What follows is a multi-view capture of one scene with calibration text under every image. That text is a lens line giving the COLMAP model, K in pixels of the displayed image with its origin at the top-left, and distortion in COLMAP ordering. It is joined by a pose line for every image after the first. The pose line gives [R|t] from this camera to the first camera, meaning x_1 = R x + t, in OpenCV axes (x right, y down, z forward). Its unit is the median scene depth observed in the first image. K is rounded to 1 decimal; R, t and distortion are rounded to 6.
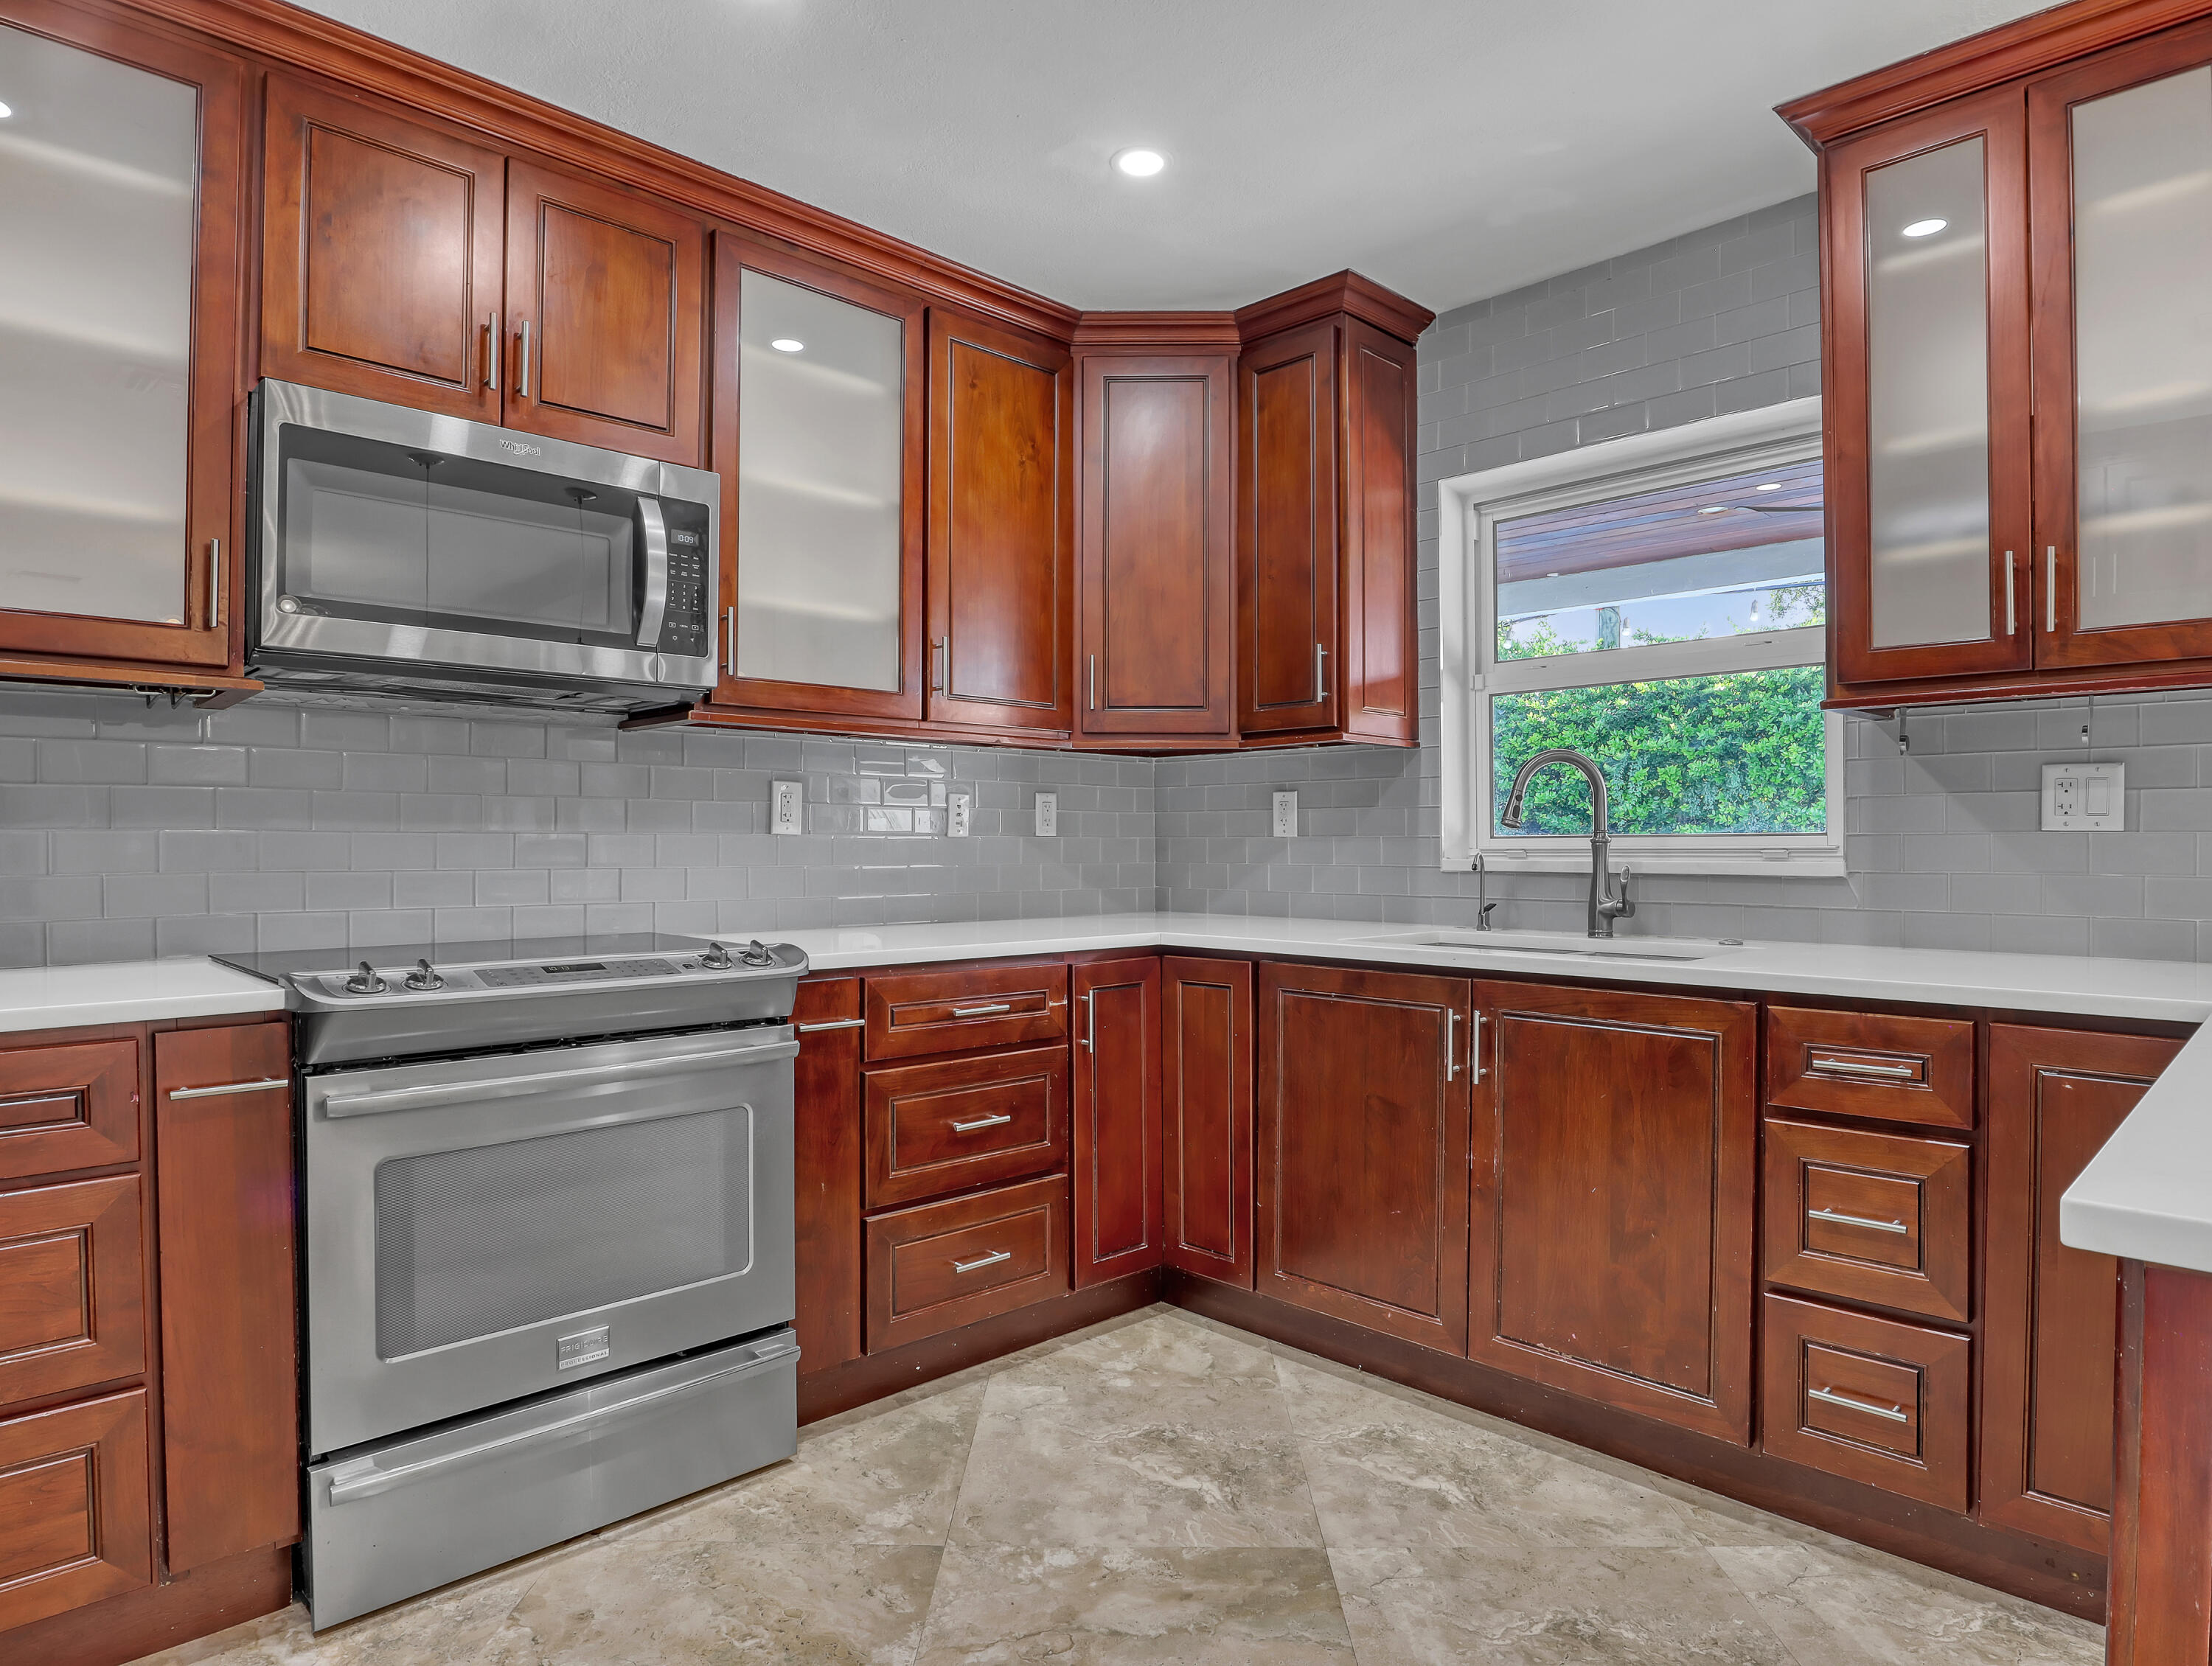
lens RADIAL K [[1283.9, 0, 1106.0], [0, 1283.9, 833.0], [0, 0, 1]] dist [-0.033014, 0.002339]
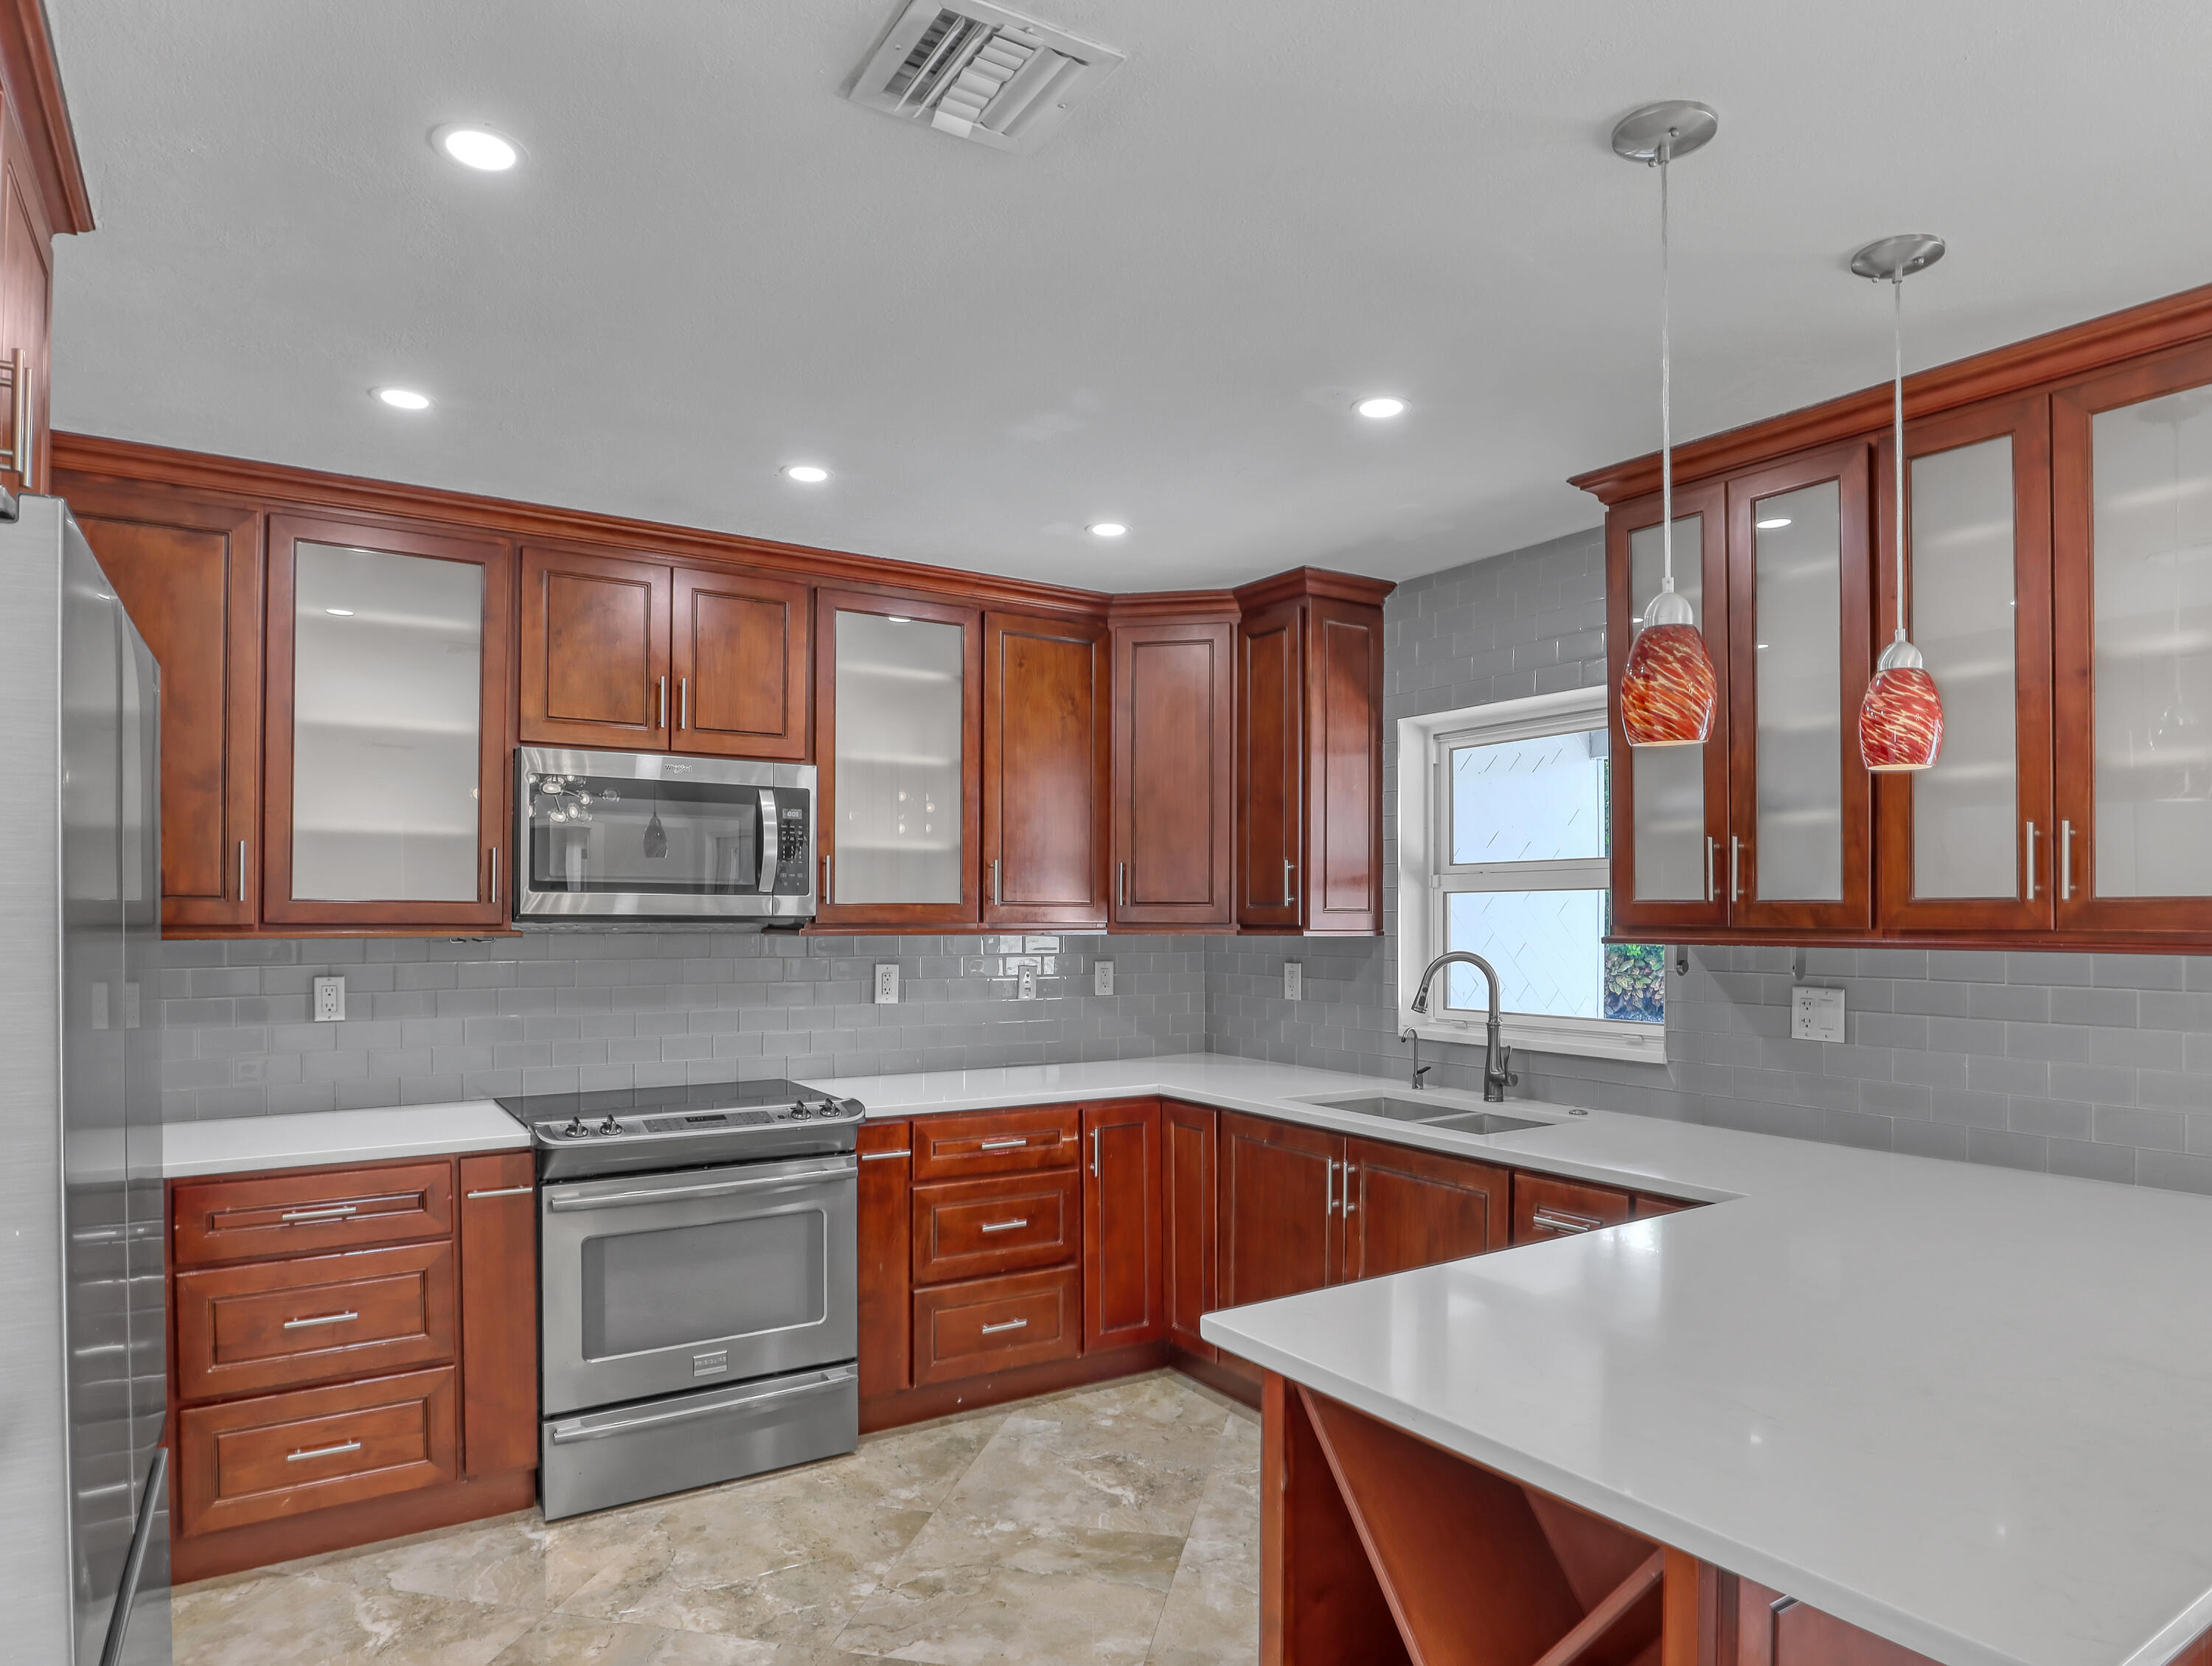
lens RADIAL K [[1310.0, 0, 1119.4], [0, 1310.0, 909.8], [0, 0, 1]] dist [-0.034995, 0.000221]
pose [[0.982130, 0.002998, -0.188182, 0.314482], [-0.002148, 0.999987, 0.004718, -0.131236], [0.188194, -0.004230, 0.982123, -0.386265]]
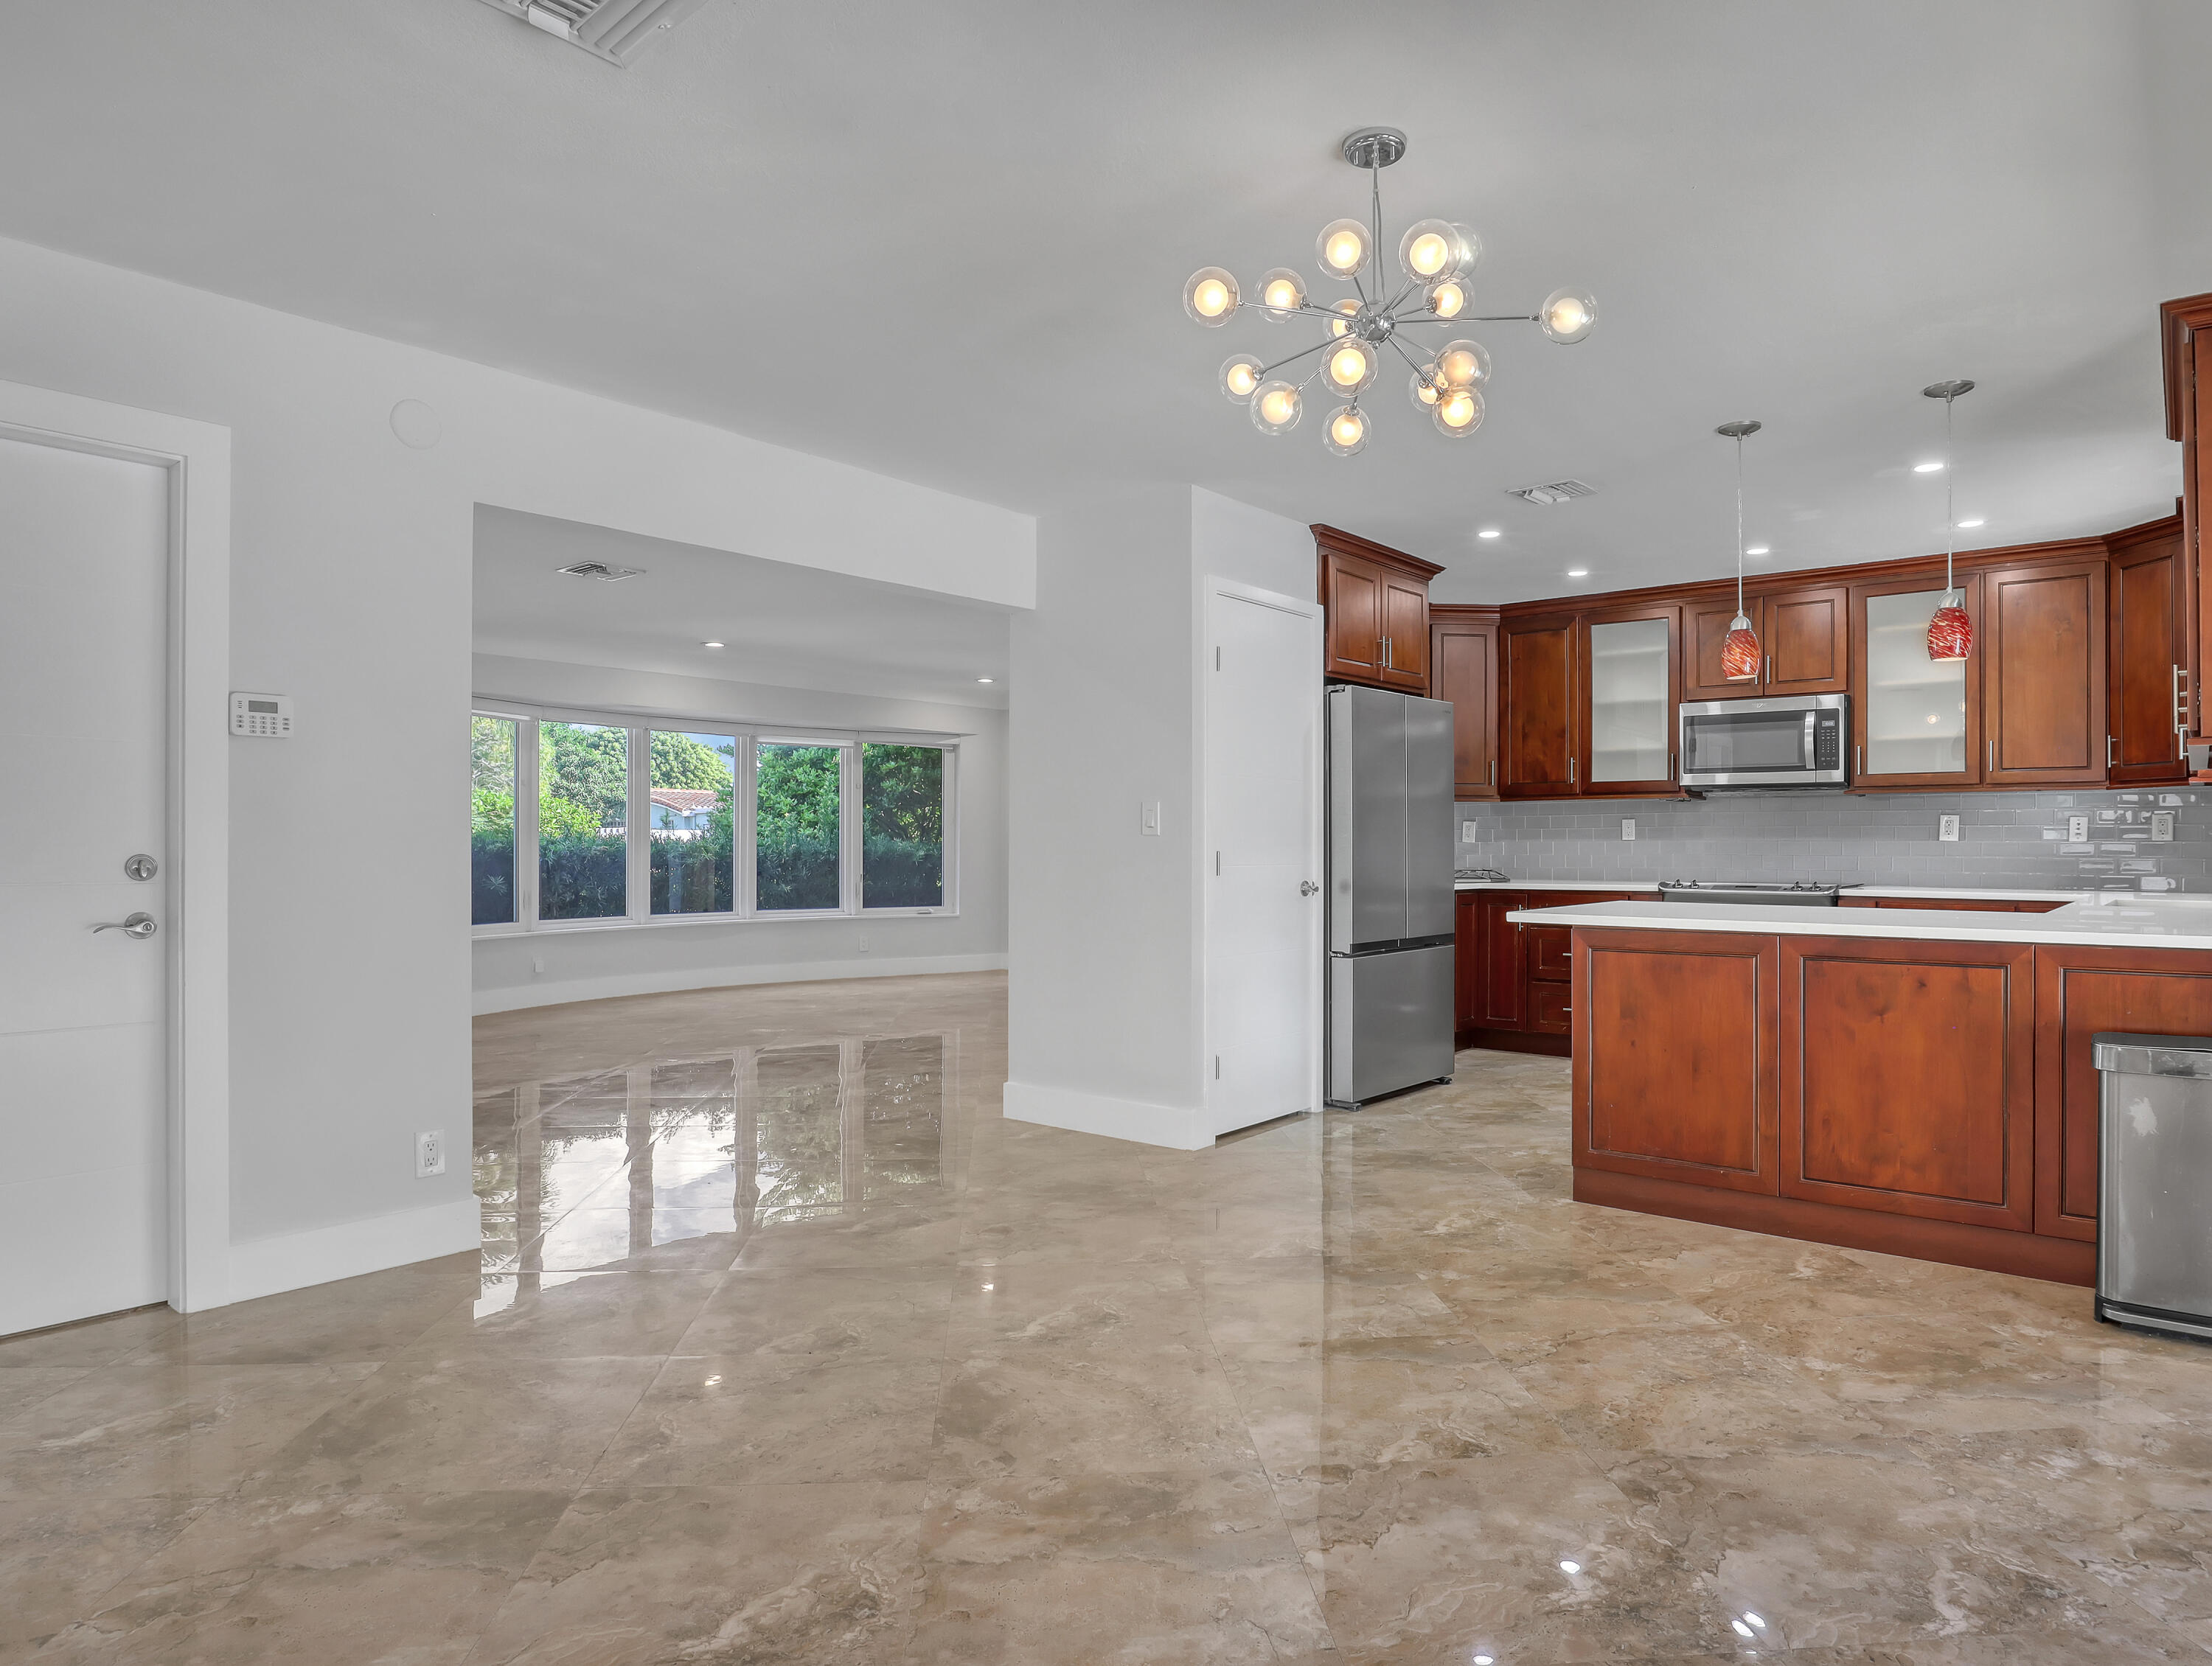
lens RADIAL K [[1332.7, 0, 1106.0], [0, 1332.7, 833.0], [0, 0, 1]] dist [-0.019344, 0.000509]
pose [[0.114250, -0.002711, -0.993448, 2.112318], [0.007981, 0.999967, -0.001811, -0.022556], [0.993420, -0.007722, 0.114268, -0.716799]]
